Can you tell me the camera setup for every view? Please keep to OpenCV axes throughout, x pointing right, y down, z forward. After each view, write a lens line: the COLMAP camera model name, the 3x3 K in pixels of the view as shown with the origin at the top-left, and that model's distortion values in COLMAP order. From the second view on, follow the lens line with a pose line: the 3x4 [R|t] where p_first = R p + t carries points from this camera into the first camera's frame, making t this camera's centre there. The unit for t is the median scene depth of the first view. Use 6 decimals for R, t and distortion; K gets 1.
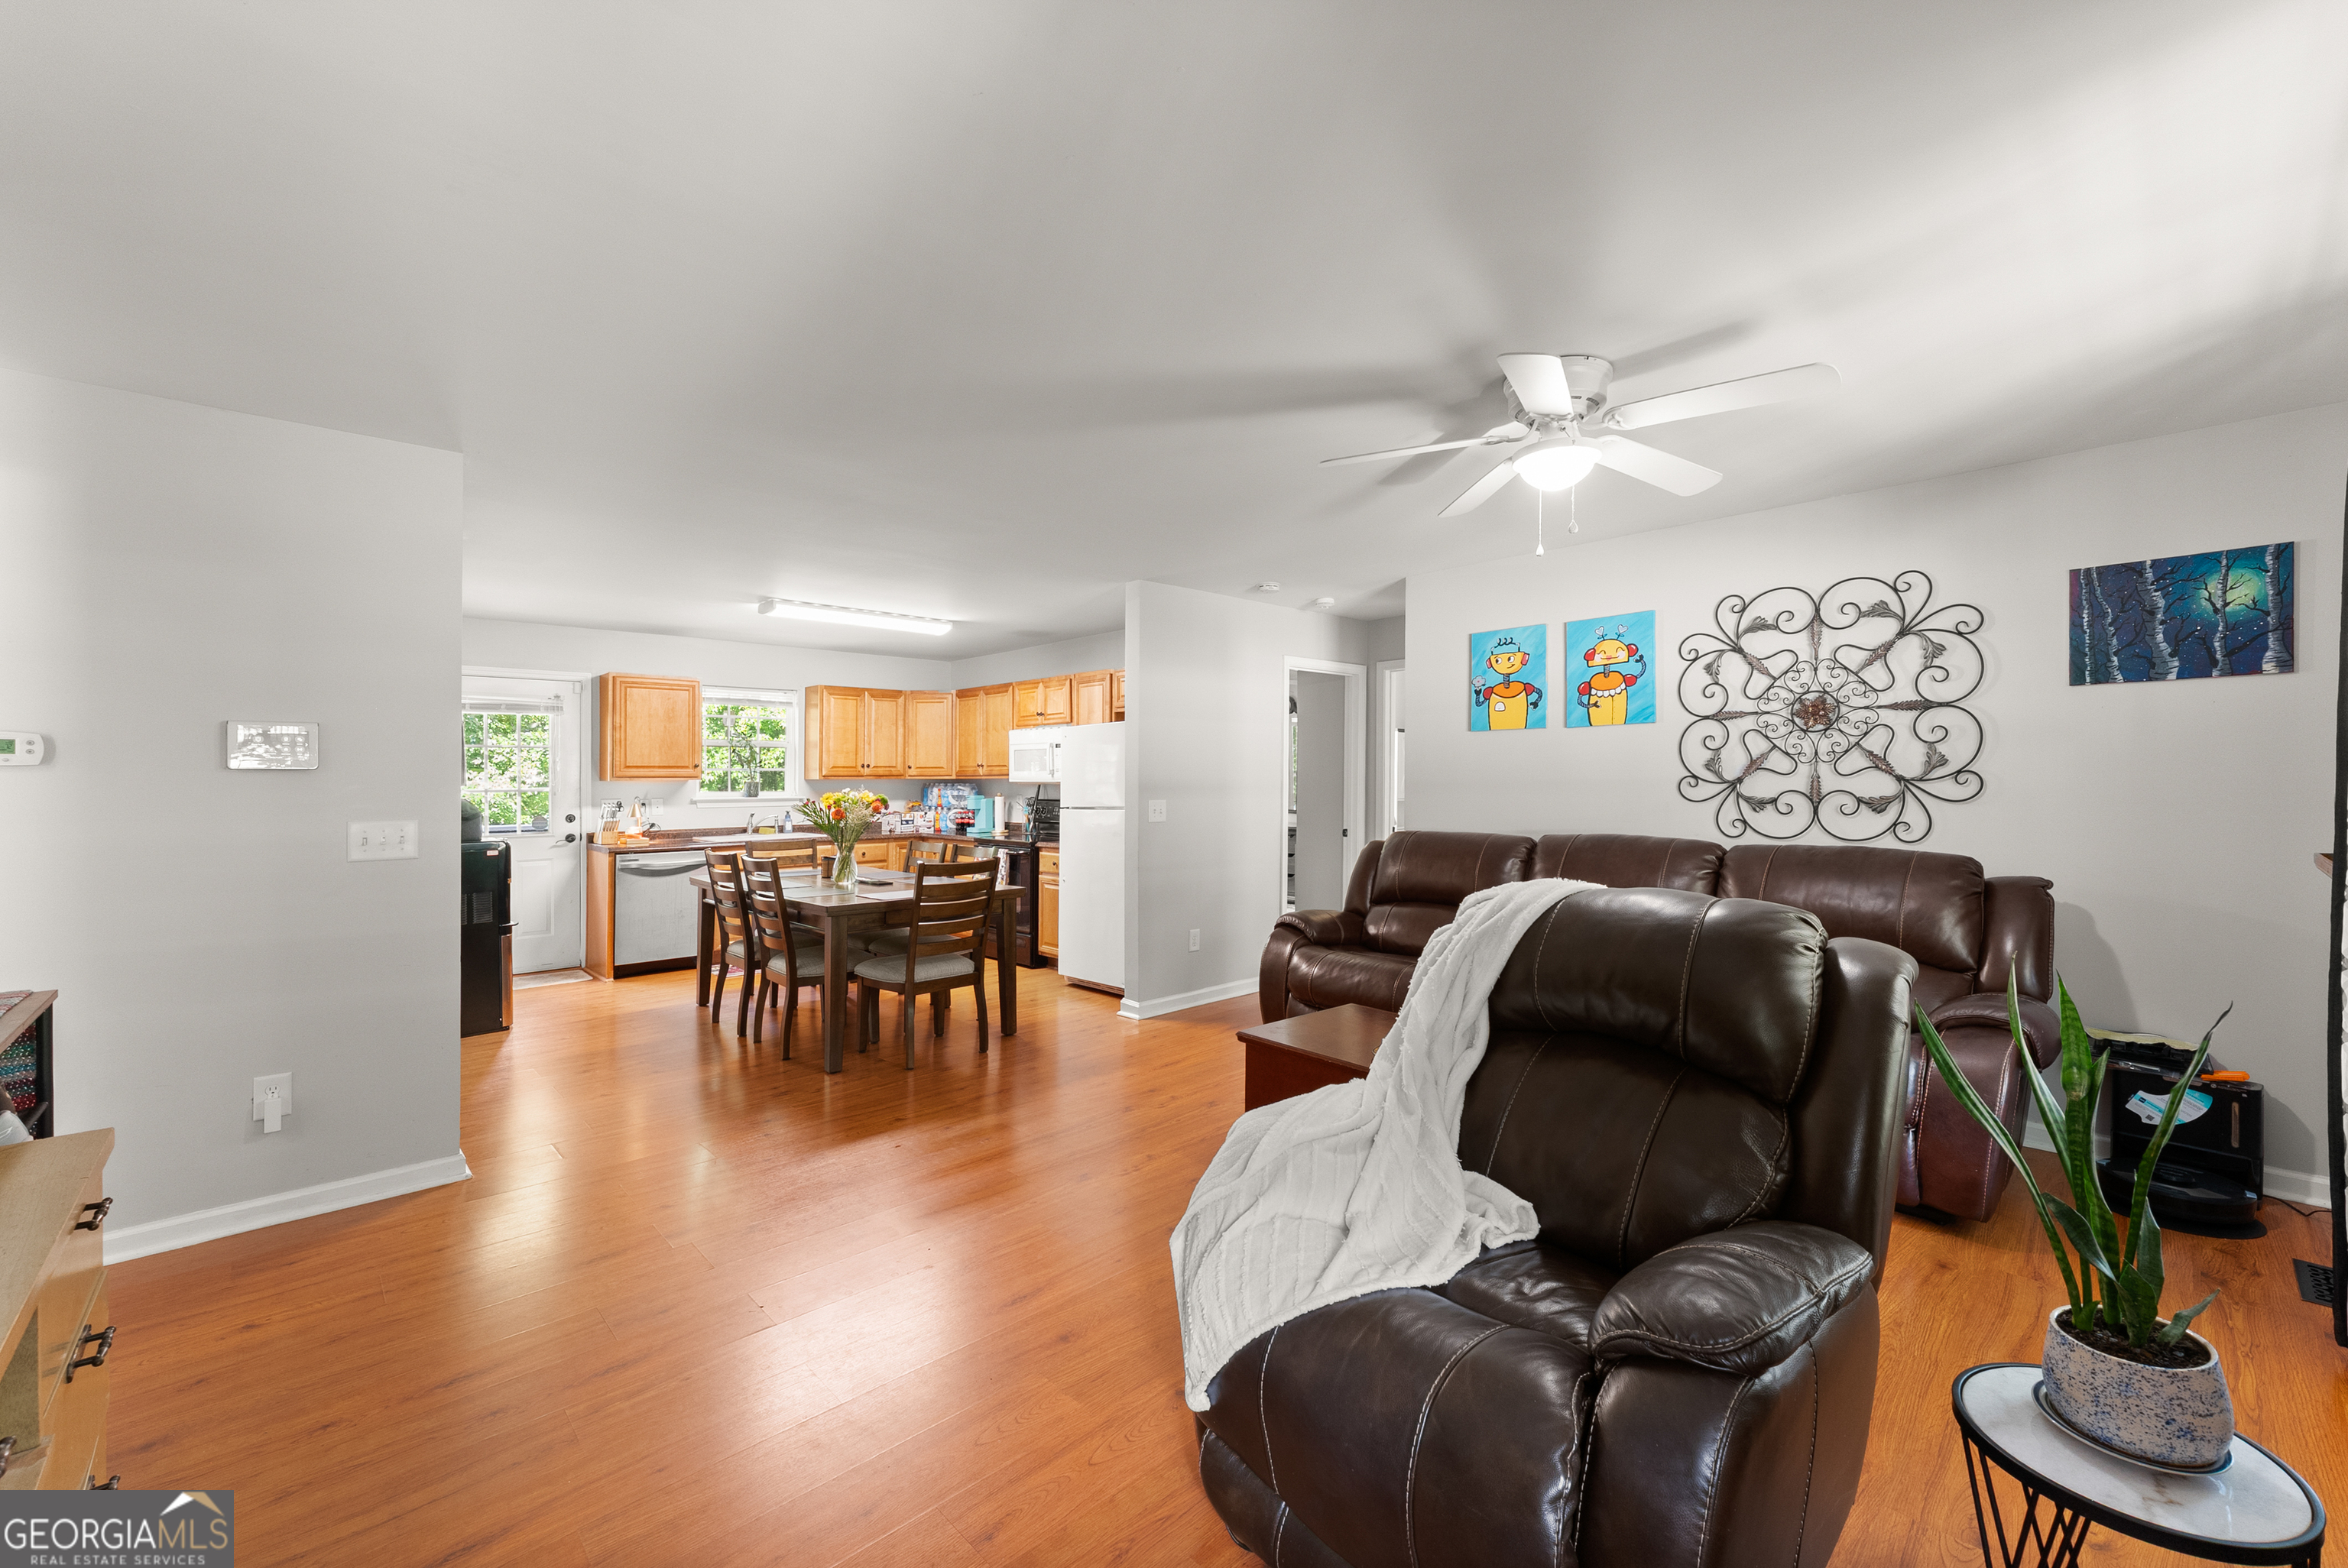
lens RADIAL K [[948.3, 0, 1173.1], [0, 948.3, 763.5], [0, 0, 1]] dist [0.002784, 0.000035]
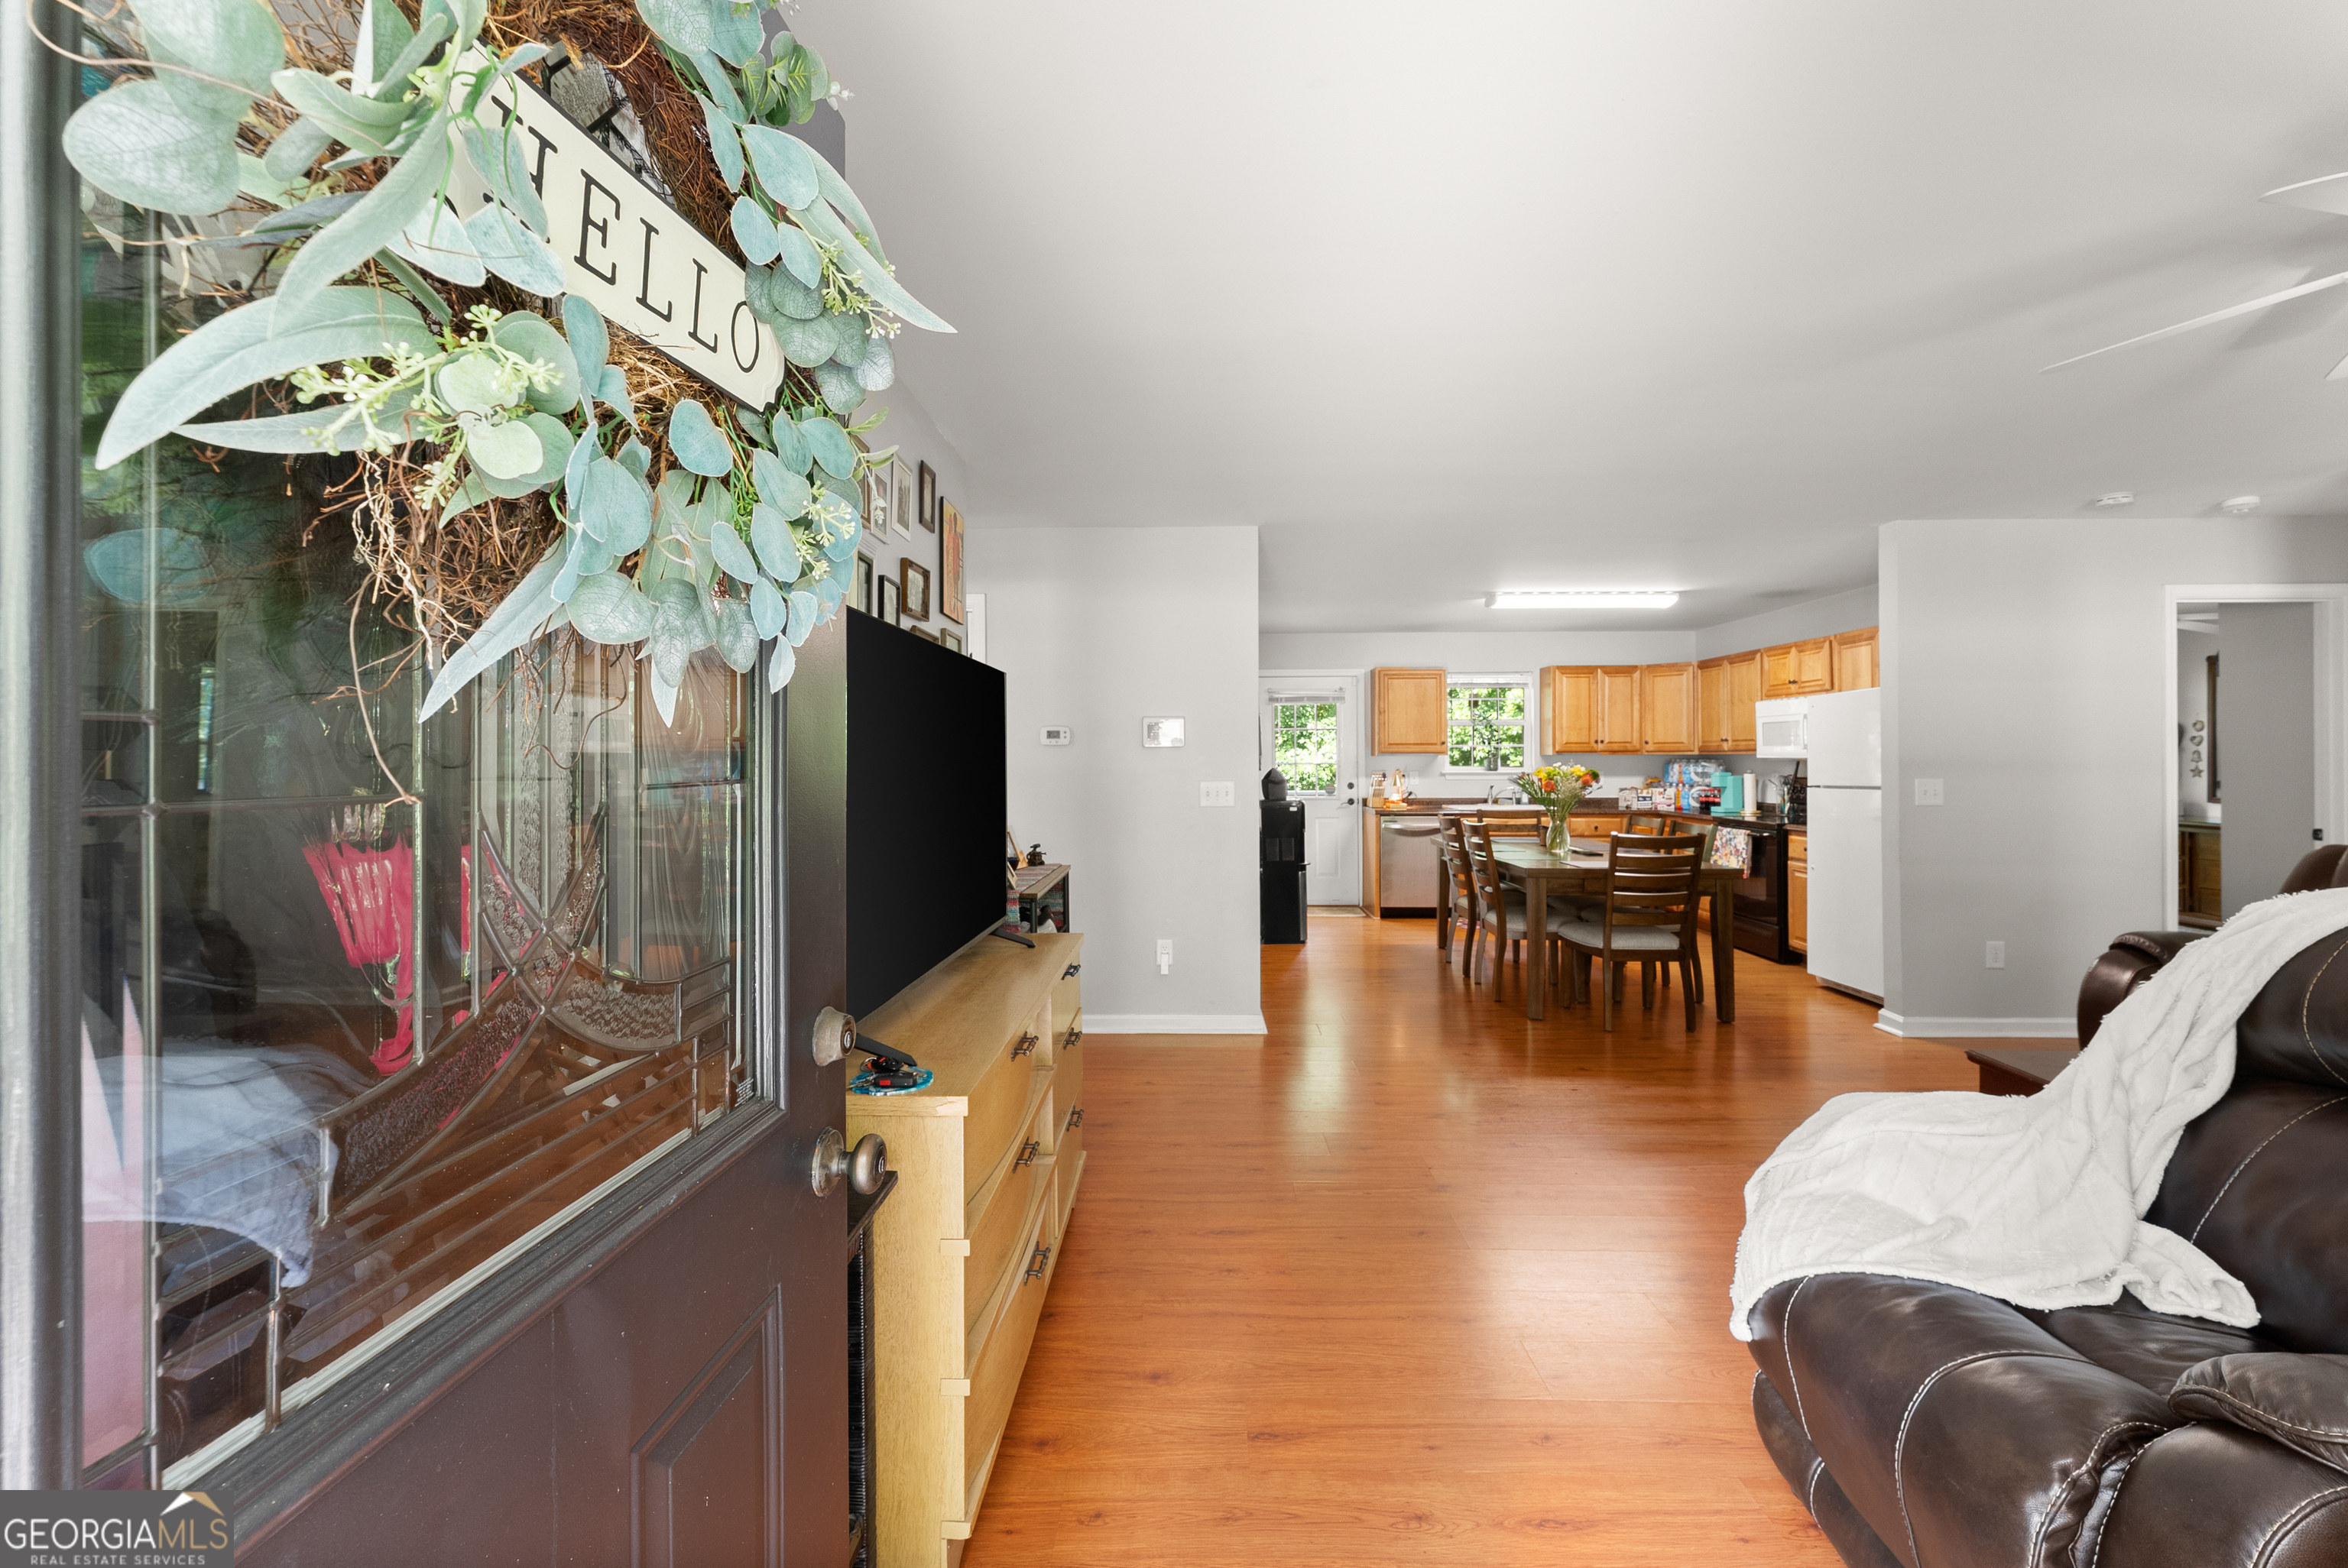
lens RADIAL K [[948.3, 0, 1179.5], [0, 948.3, 741.7], [0, 0, 1]] dist [0.002784, 0.000035]
pose [[0.713182, -0.009164, -0.700919, 0.100310], [0.009667, 0.999948, -0.003238, 0.001982], [0.700912, -0.004467, 0.713234, -0.061012]]
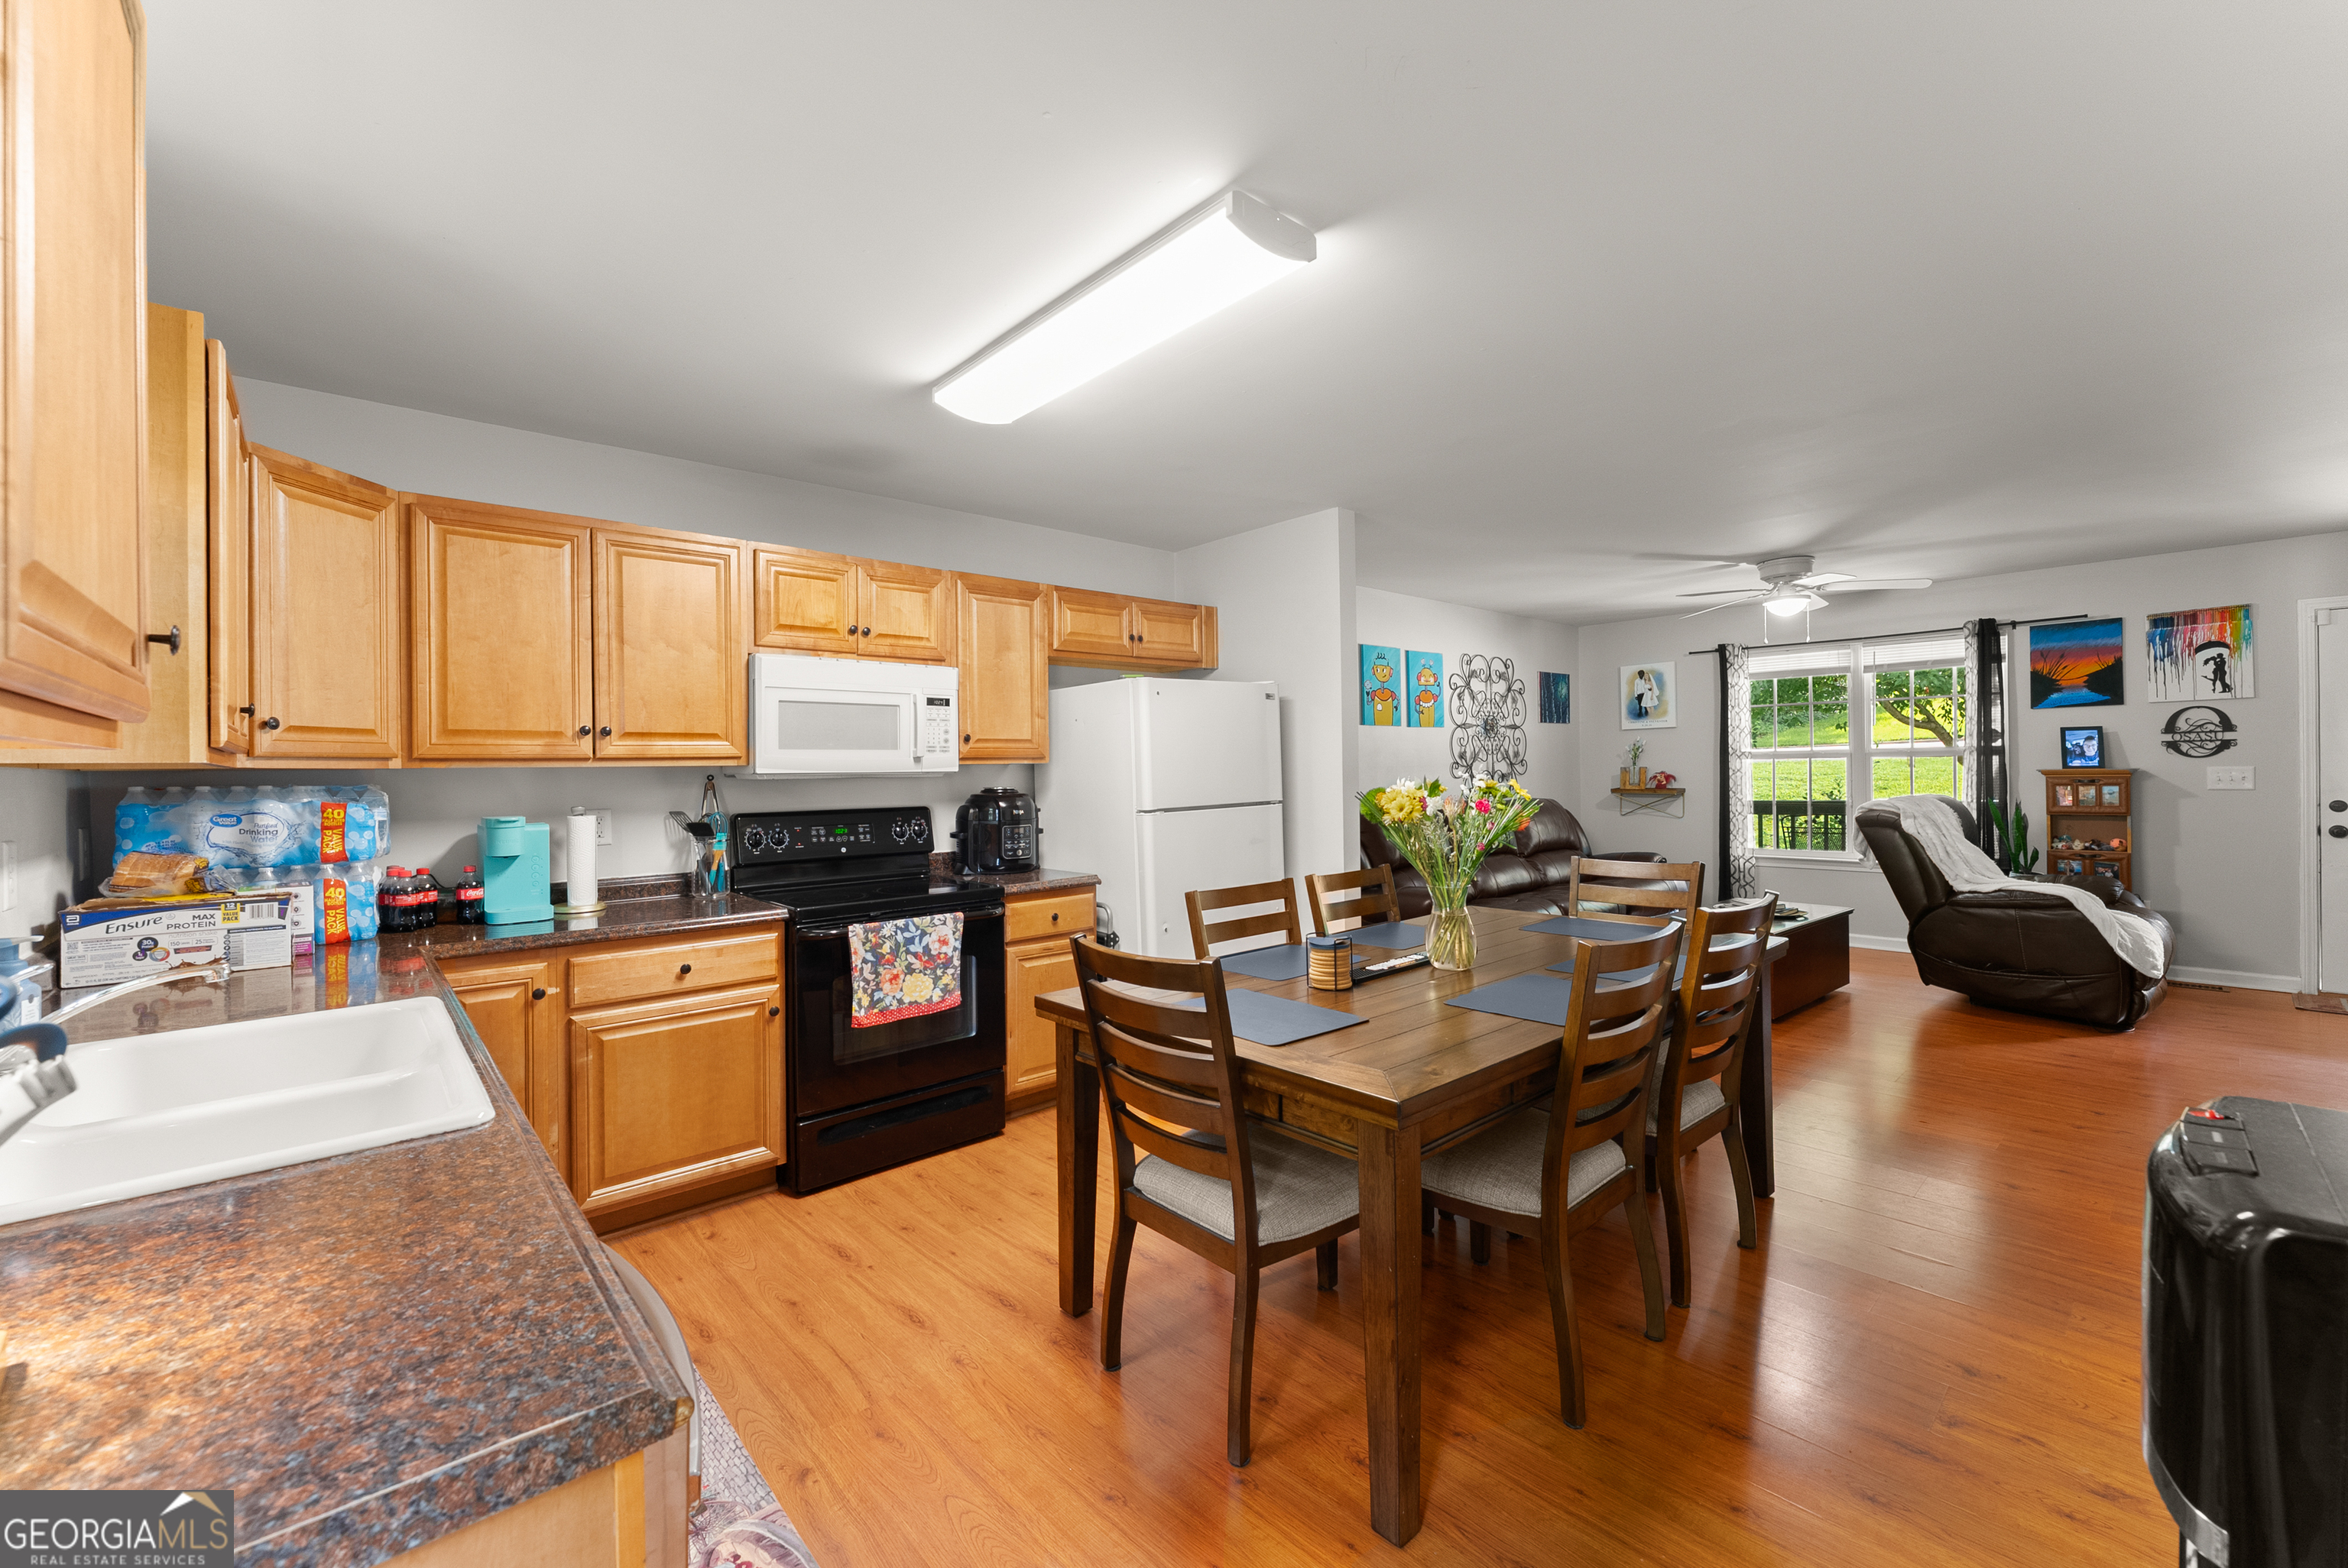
lens RADIAL K [[948.3, 0, 1187.5], [0, 948.3, 769.1], [0, 0, 1]] dist [0.002784, 0.000035]
pose [[0.019342, 0.005541, 0.999798, -0.829794], [-0.000289, 0.999985, -0.005536, 0.026629], [-0.999813, -0.000182, 0.019344, 1.114308]]
